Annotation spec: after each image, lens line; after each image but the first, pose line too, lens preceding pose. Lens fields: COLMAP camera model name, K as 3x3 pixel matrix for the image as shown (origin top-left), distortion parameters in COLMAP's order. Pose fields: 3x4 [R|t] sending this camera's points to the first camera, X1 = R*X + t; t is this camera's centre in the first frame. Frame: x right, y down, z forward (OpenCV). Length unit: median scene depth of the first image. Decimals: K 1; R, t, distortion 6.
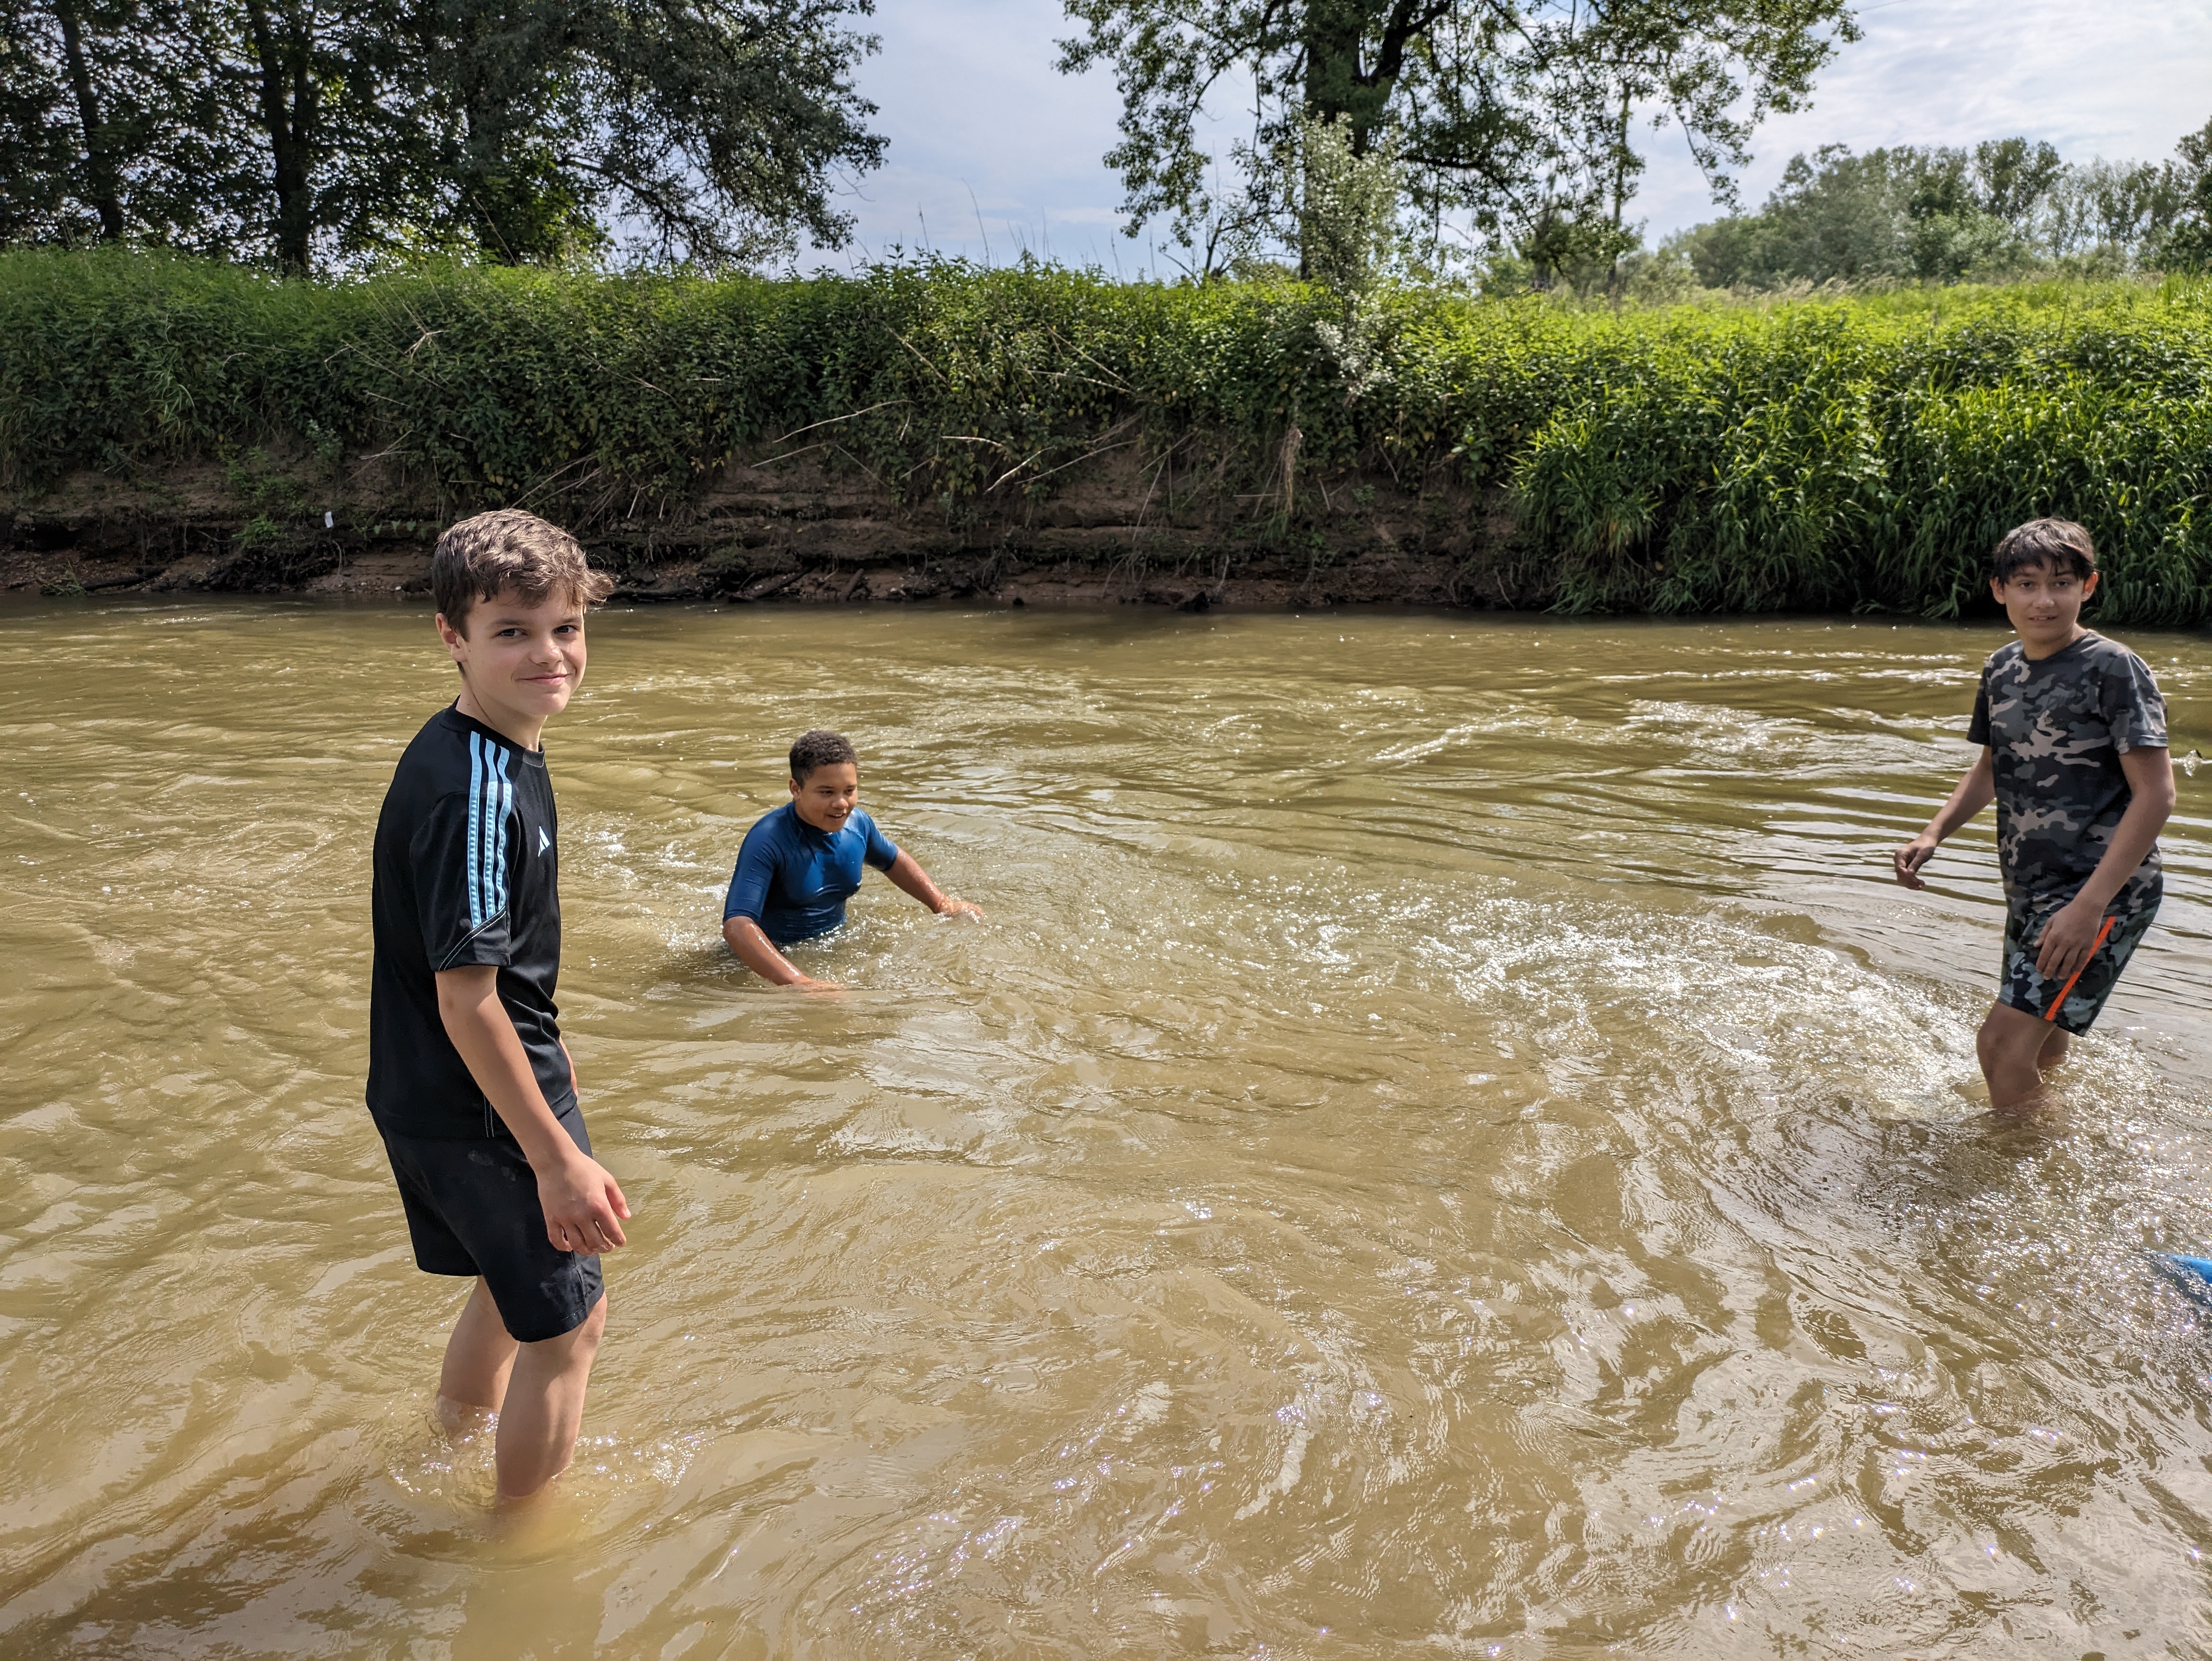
lens RADIAL K [[1637.0, 0, 1113.6], [0, 1637.0, 838.1], [0, 0, 1]] dist [0.059406, -0.060045]
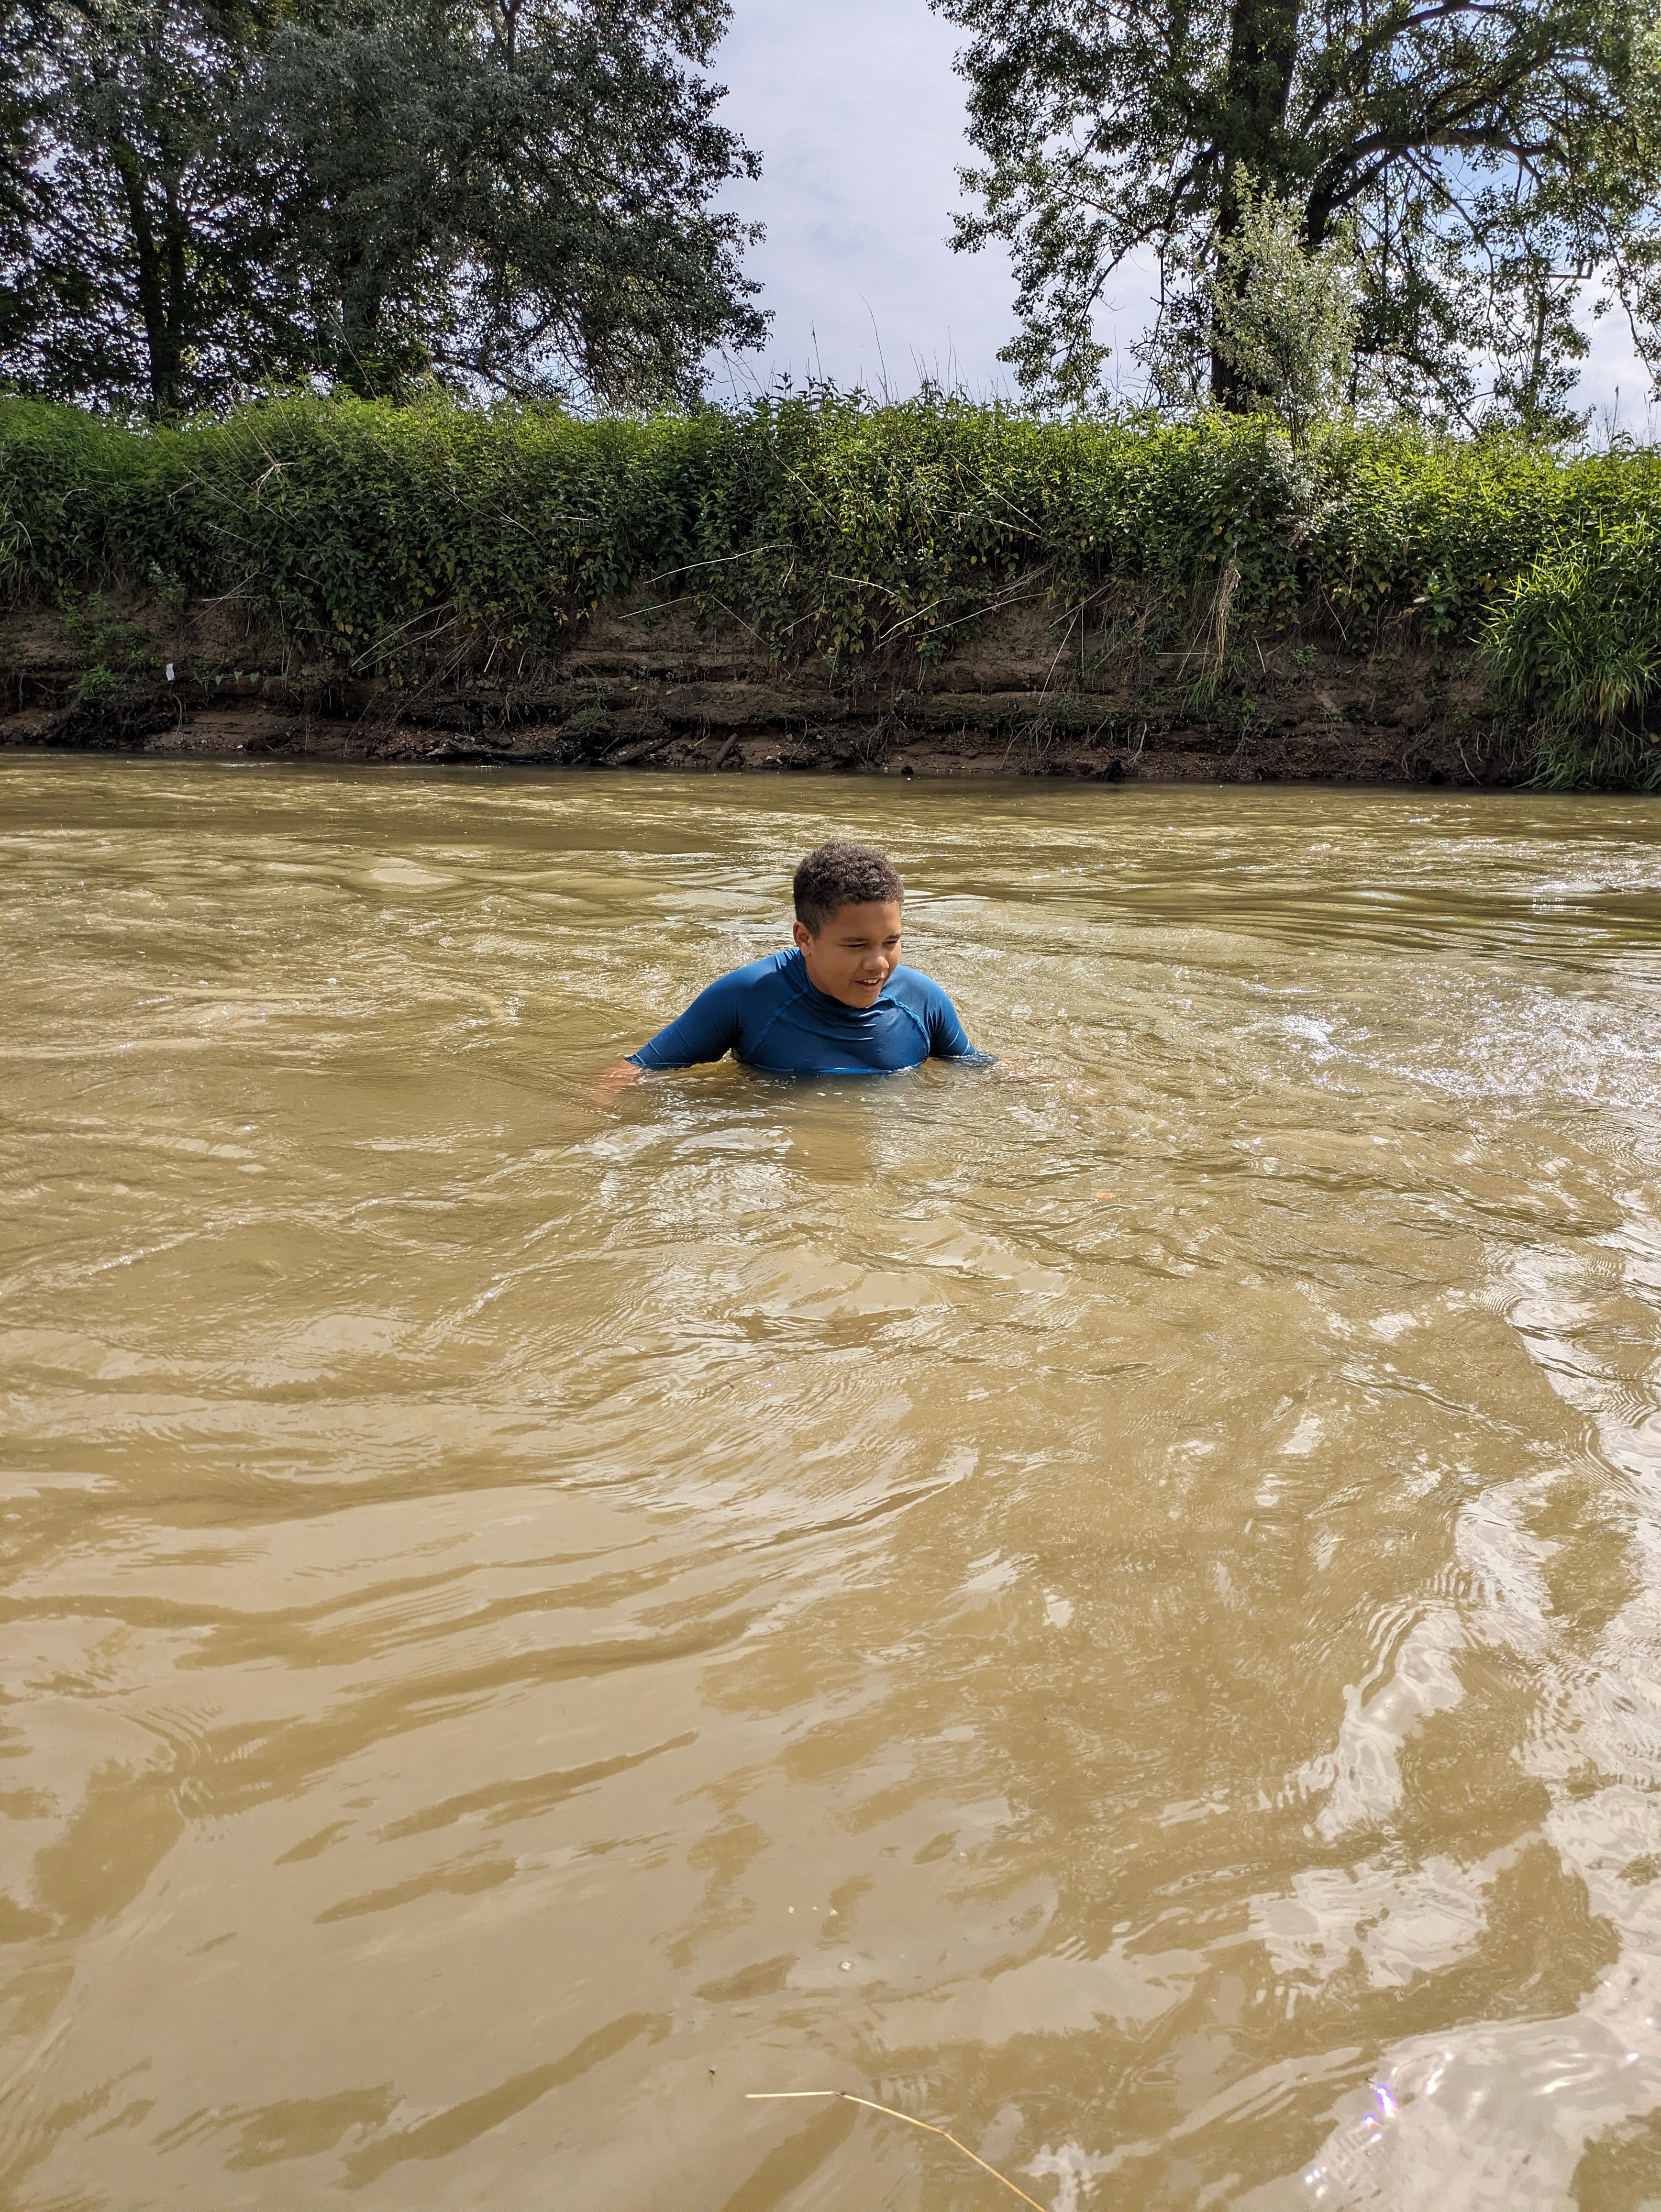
lens RADIAL K [[1620.8, 0, 840.1], [0, 1620.8, 1107.5], [0, 0, 1]] dist [0.079206, -0.091248]
pose [[0.996745, 0.032192, -0.073915, -0.022480], [-0.031421, 0.999439, 0.011567, 0.029755], [0.074246, -0.009207, 0.997197, 0.105193]]
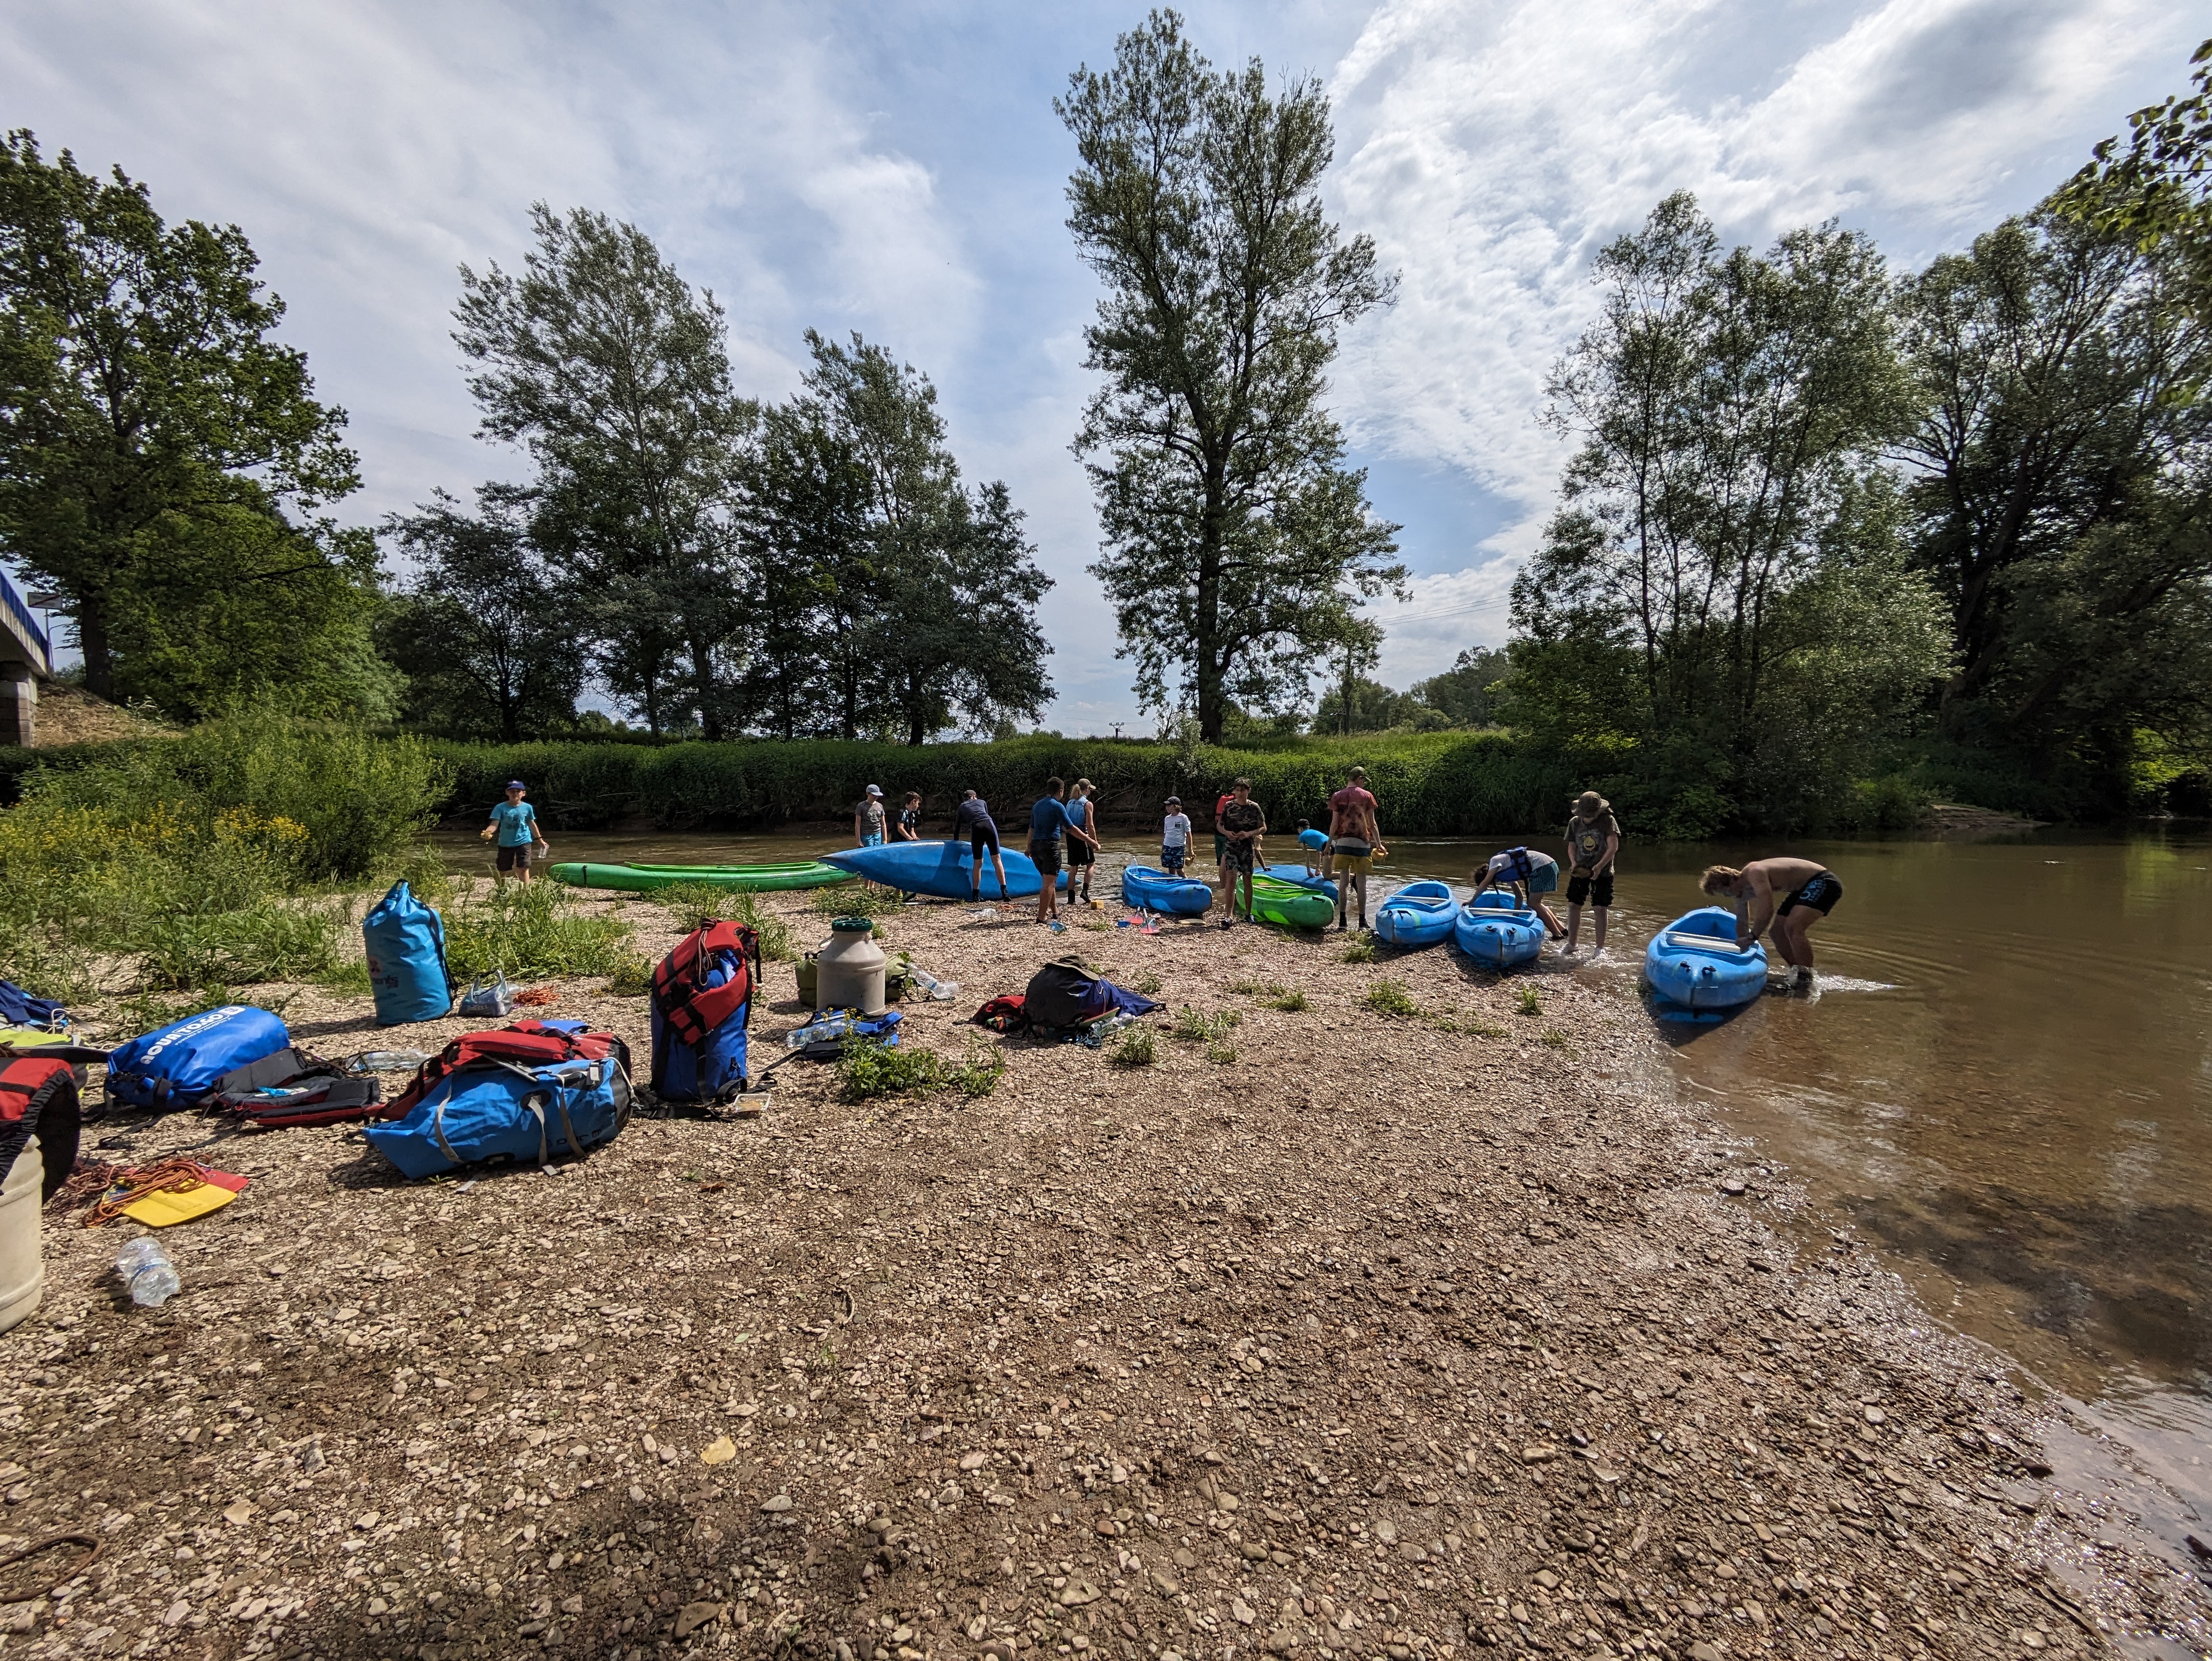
lens RADIAL K [[886.7, 0, 1105.4], [0, 886.7, 823.4], [0, 0, 1]] dist [-0.000944, 0.000180]
pose [[0.998958, -0.007010, -0.045096, 0.038439], [-0.001628, 0.982027, -0.188735, 0.209777], [0.045609, 0.188612, 0.980992, -0.943003]]
